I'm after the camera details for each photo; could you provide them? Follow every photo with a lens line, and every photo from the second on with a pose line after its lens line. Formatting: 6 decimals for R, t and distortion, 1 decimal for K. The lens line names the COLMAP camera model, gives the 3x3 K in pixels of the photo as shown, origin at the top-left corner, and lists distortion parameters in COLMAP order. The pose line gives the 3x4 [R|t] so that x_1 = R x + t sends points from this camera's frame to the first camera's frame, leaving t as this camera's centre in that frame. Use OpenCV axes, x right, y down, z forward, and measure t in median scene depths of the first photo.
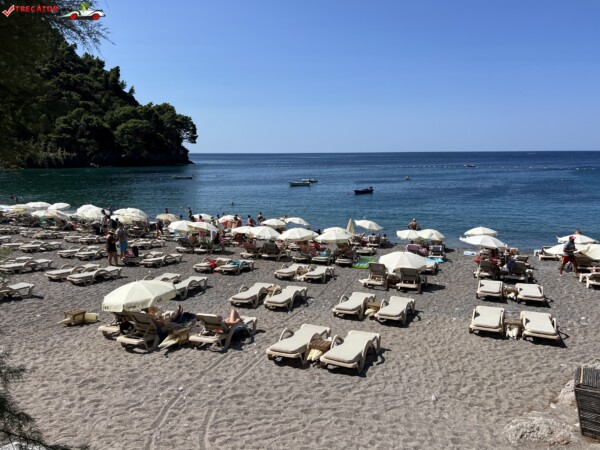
lens RADIAL K [[456.1, 0, 291.2], [0, 456.1, 225.5], [0, 0, 1]] dist [0.074358, -0.069450]
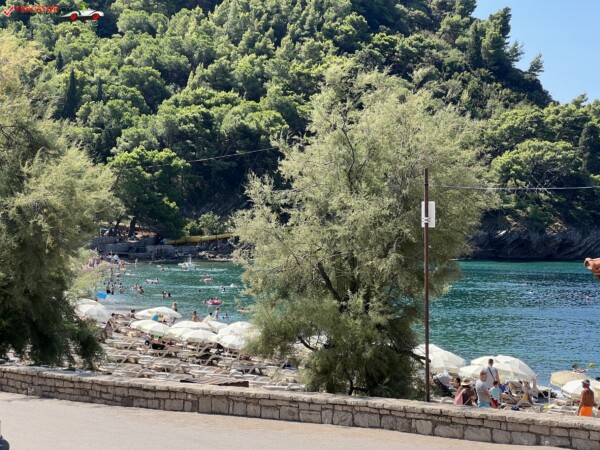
lens RADIAL K [[1351.4, 0, 291.4], [0, 1351.4, 205.9], [0, 0, 1]] dist [0.175103, 0.000000]
pose [[0.877294, 0.013783, -0.479756, 0.029523], [-0.093554, 0.985325, -0.142768, 0.006383], [0.470748, 0.170132, 0.865709, -0.079215]]
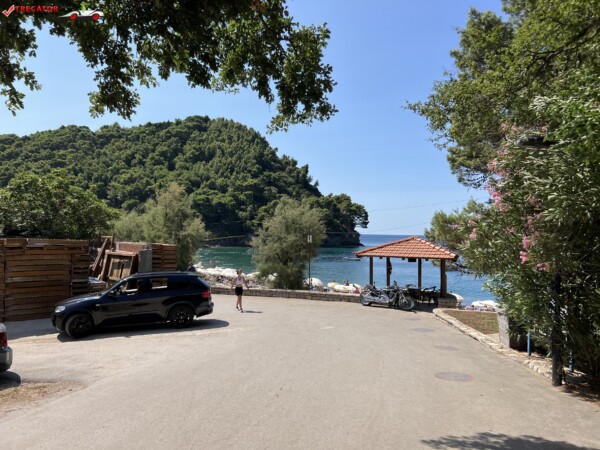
lens RADIAL K [[456.1, 0, 300.3], [0, 456.1, 227.2], [0, 0, 1]] dist [0.074358, -0.069450]
pose [[0.937693, 0.016610, -0.347067, 0.030290], [-0.075915, 0.984518, -0.157988, 0.007831], [0.339069, 0.174492, 0.924437, -0.098333]]
